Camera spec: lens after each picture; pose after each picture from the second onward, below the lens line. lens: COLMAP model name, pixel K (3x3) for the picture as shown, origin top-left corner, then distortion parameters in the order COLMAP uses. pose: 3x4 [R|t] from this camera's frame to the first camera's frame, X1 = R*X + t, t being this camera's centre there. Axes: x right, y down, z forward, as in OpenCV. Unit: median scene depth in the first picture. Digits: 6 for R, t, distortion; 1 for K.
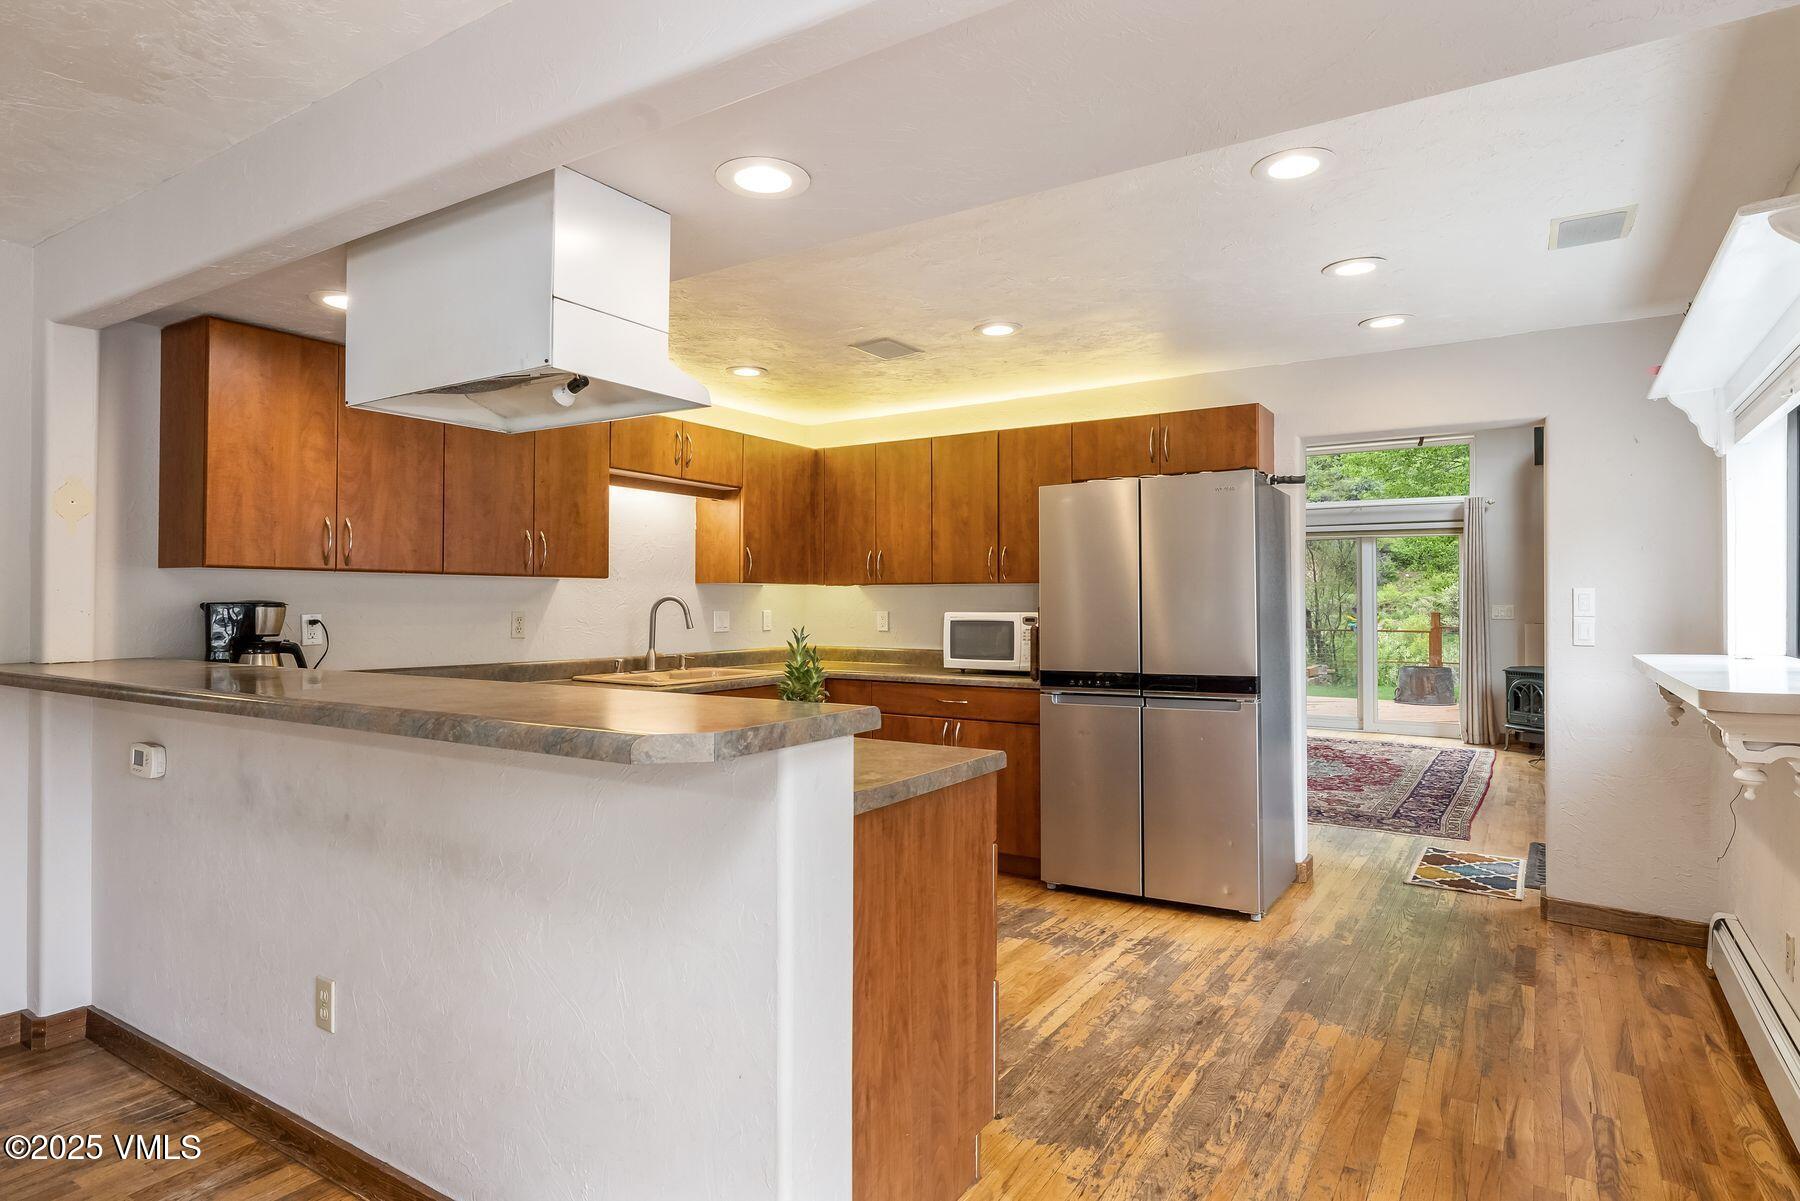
lens RADIAL K [[1000.4, 0, 897.5], [0, 1000.4, 592.9], [0, 0, 1]] dist [0.008175, -0.000413]
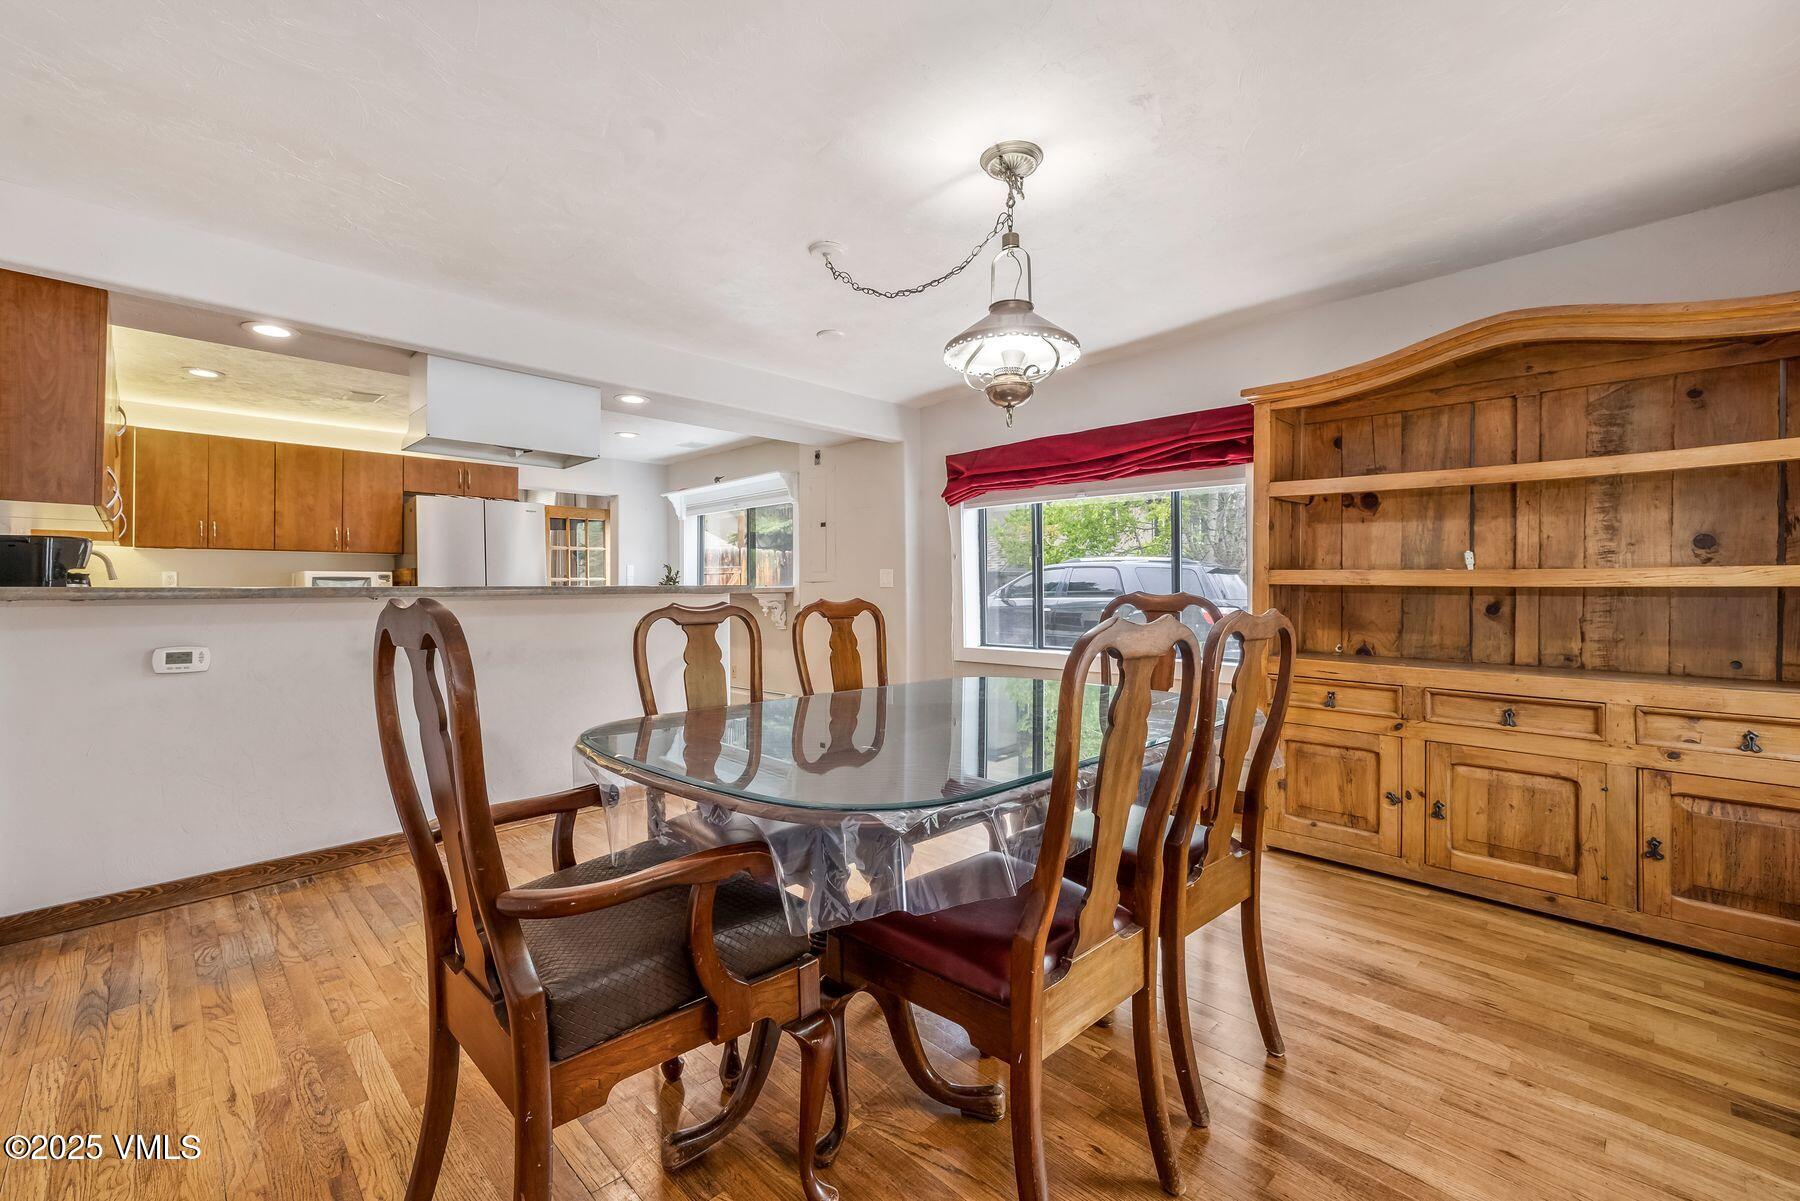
lens RADIAL K [[789.4, 0, 897.6], [0, 789.4, 591.3], [0, 0, 1]] dist [-0.002437, -0.000346]
pose [[0.226636, -0.006183, 0.973960, -0.991064], [-0.011914, 0.999887, 0.009120, 0.032639], [-0.973907, -0.013671, 0.226537, -0.082105]]
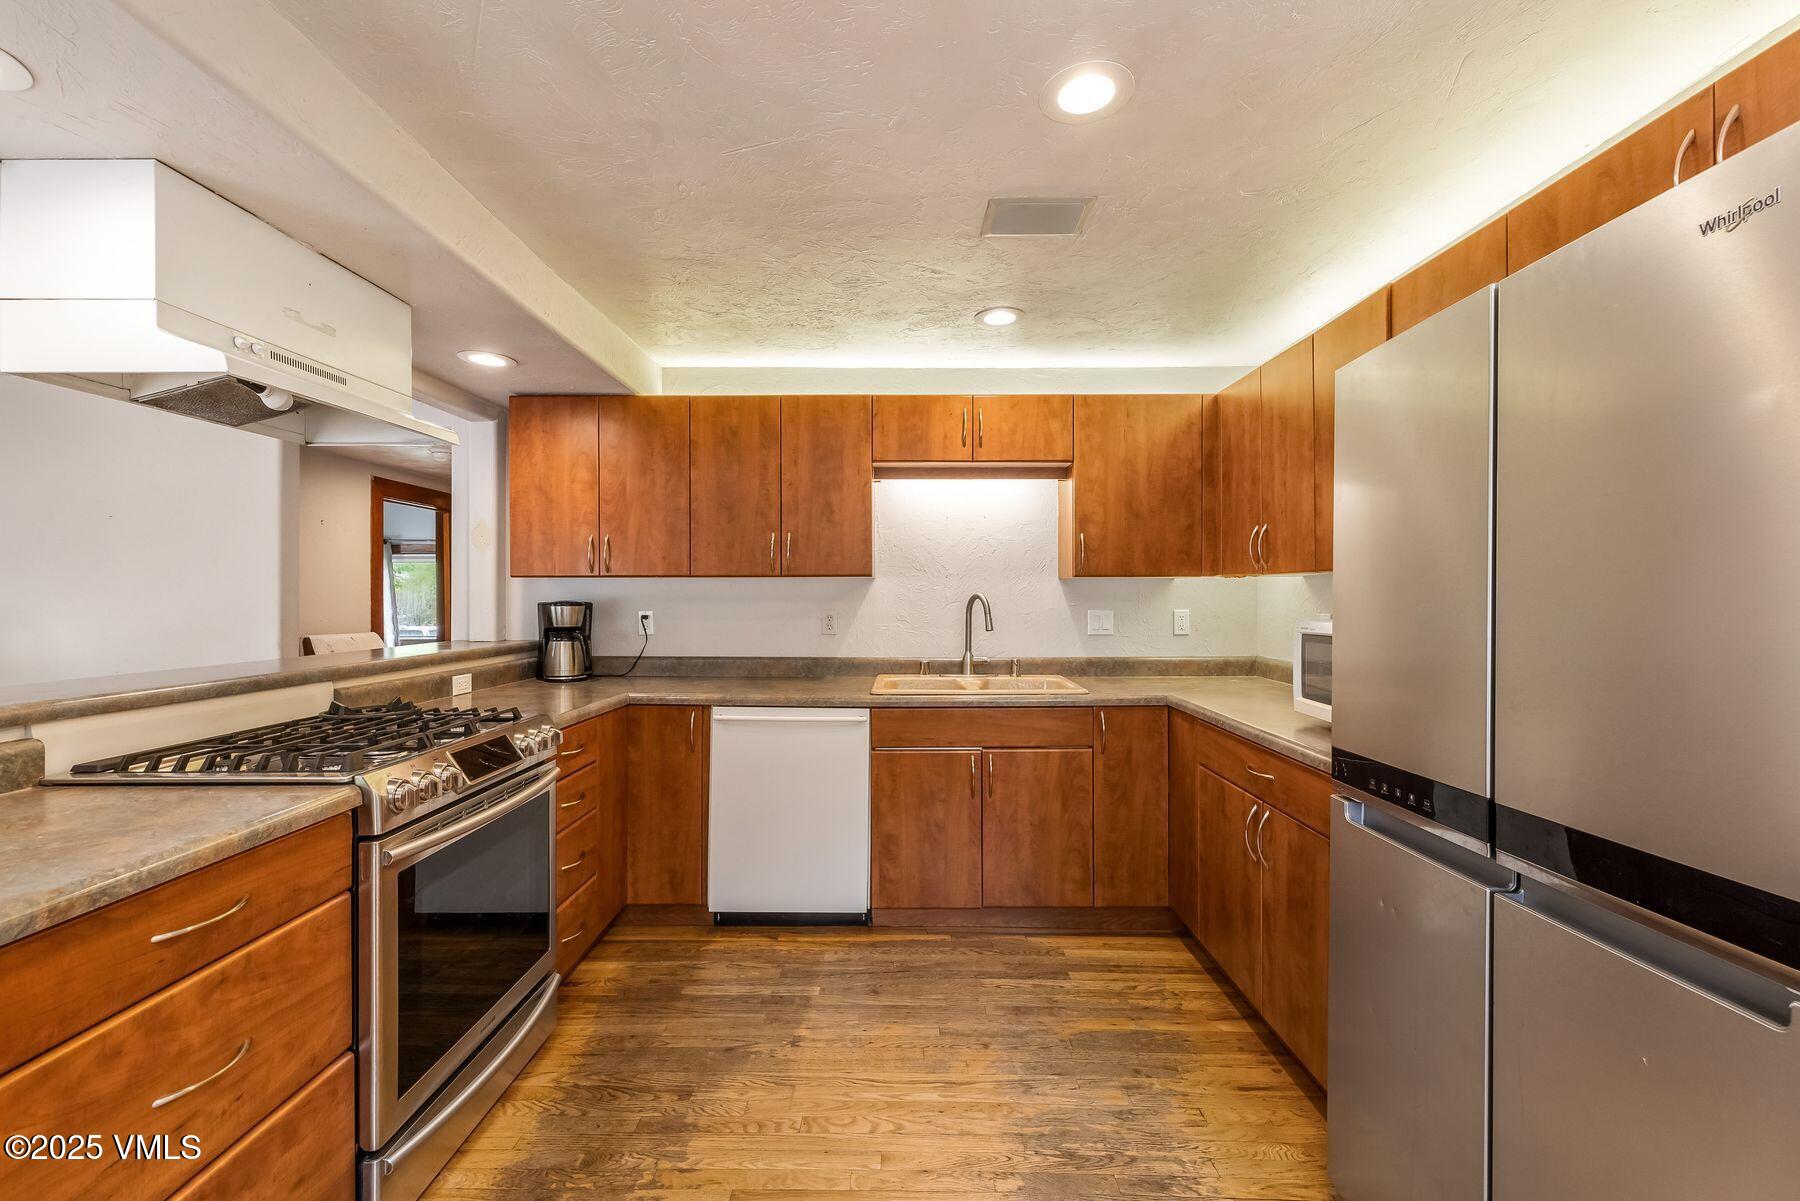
lens RADIAL K [[789.4, 0, 900.3], [0, 789.4, 606.3], [0, 0, 1]] dist [-0.002437, -0.000346]
pose [[0.537088, 0.003240, -0.843520, 0.380431], [0.012040, 0.999861, 0.011507, 0.006027], [0.843441, -0.016336, 0.536974, 0.636714]]
